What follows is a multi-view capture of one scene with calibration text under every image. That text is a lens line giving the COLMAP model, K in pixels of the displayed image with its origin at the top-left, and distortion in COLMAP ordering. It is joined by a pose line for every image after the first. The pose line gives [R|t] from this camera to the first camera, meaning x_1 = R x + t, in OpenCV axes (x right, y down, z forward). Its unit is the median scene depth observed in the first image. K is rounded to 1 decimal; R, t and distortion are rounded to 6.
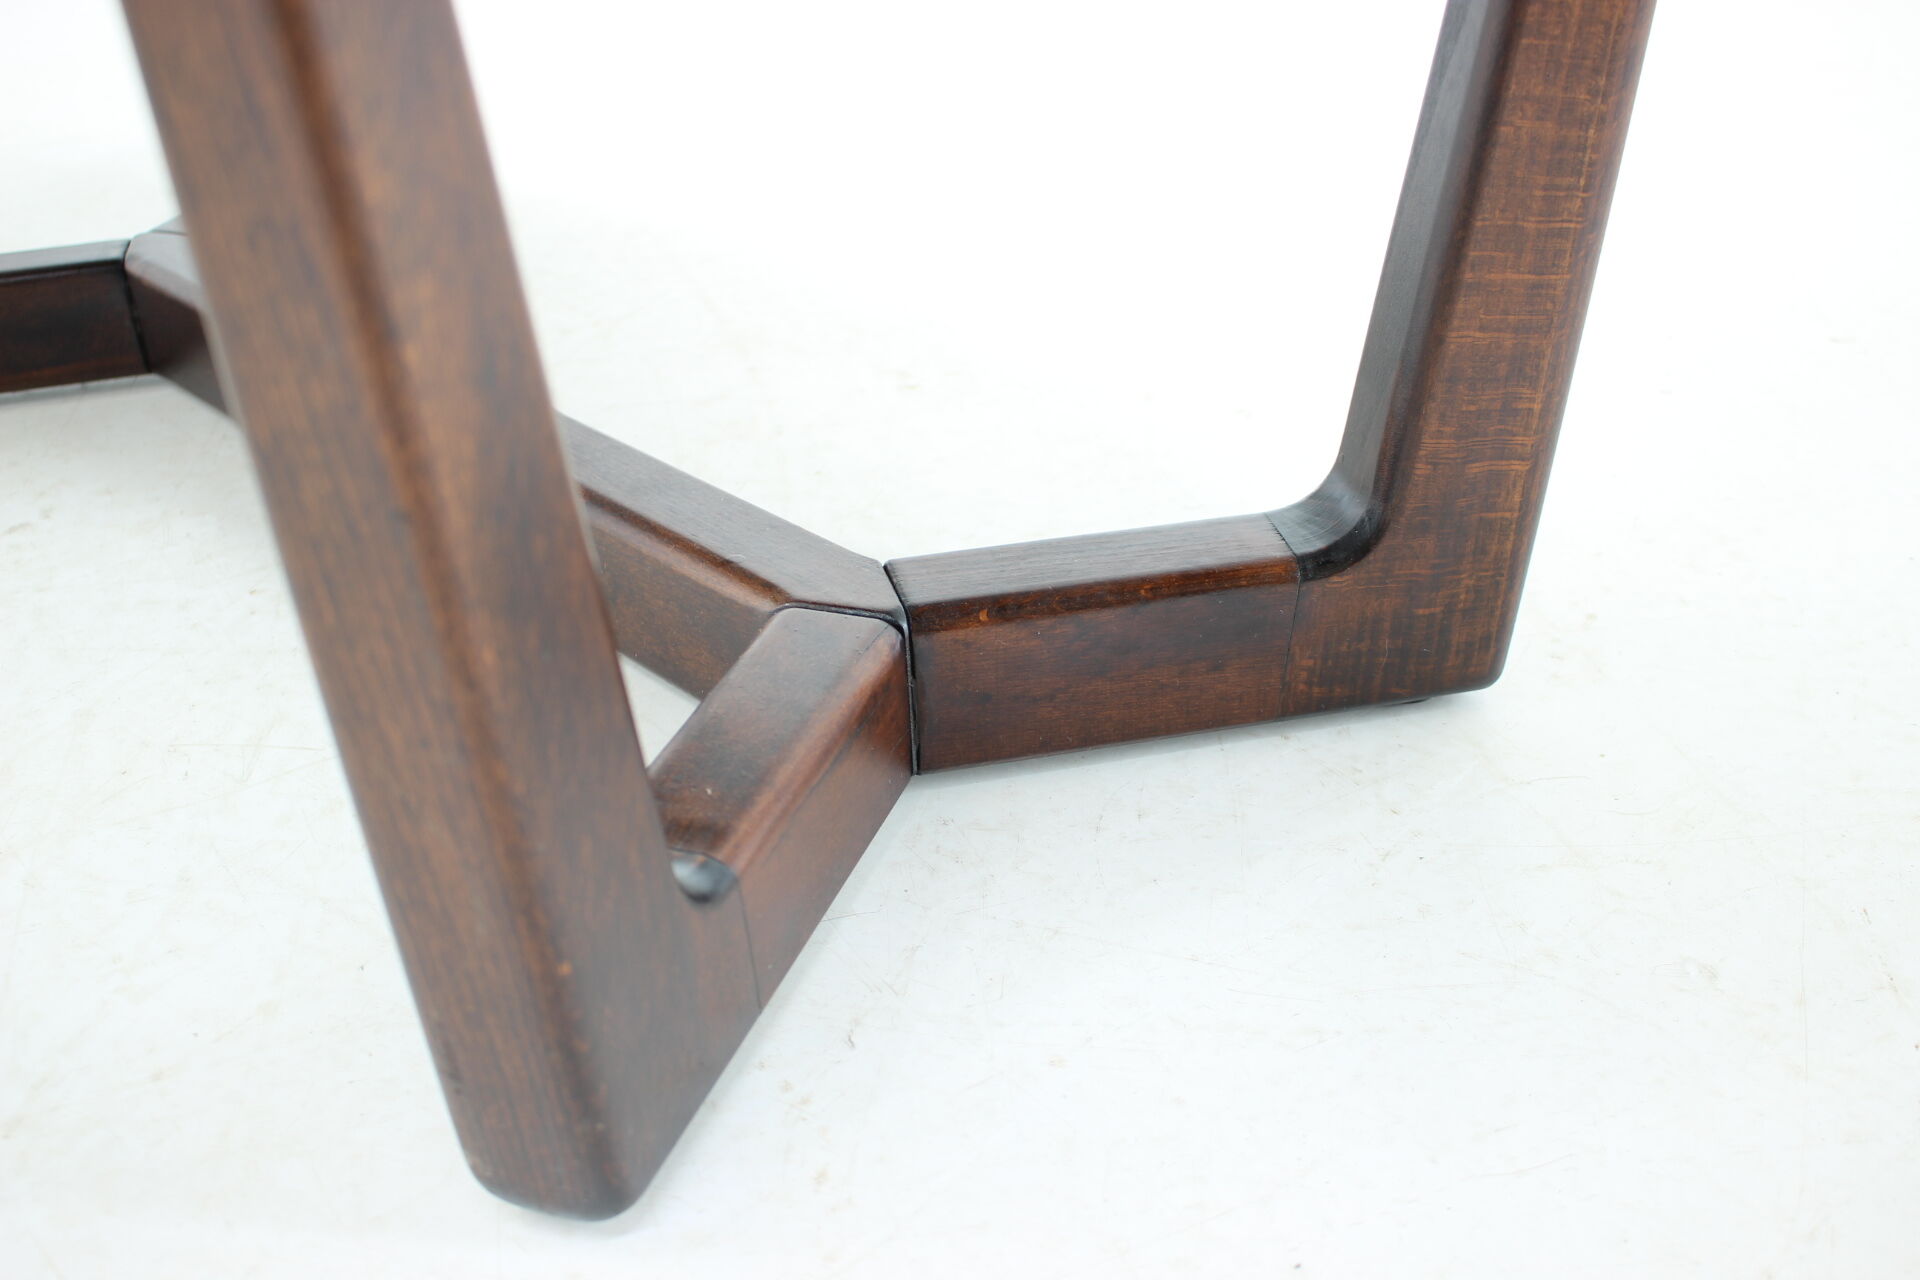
lens RADIAL K [[2084.8, 0, 960.0], [0, 2084.8, 640.0], [0, 0, 1]] dist [-0.069324, 0.016298]
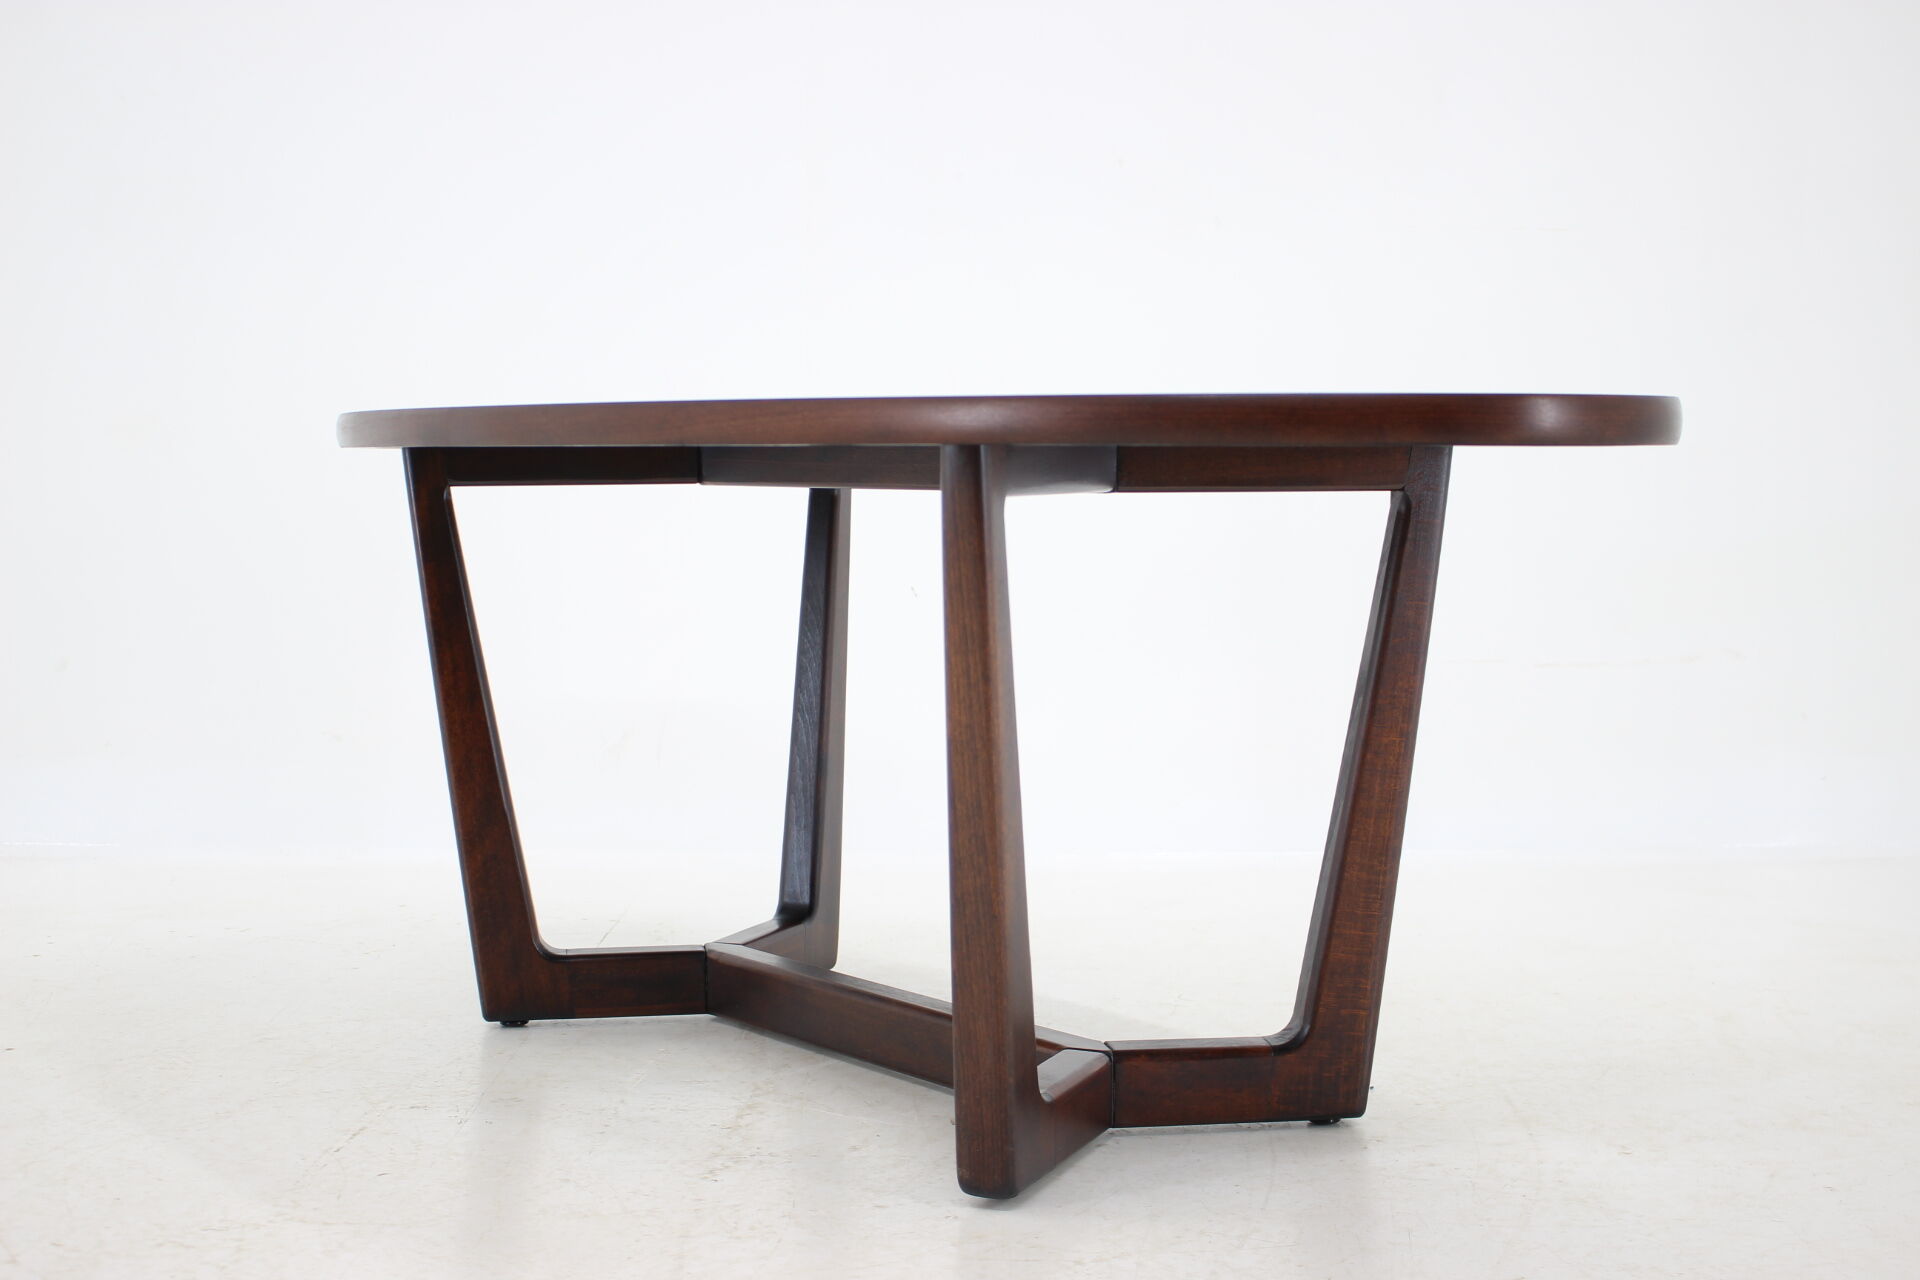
lens RADIAL K [[1656.0, 0, 960.0], [0, 1656.0, 640.0], [0, 0, 1]] dist [-0.135692, -0.000258]
pose [[0.993373, 0.036734, -0.108911, -0.010729], [-0.081142, 0.895237, -0.438141, 0.413848], [0.081407, 0.444074, 0.892284, -0.976581]]
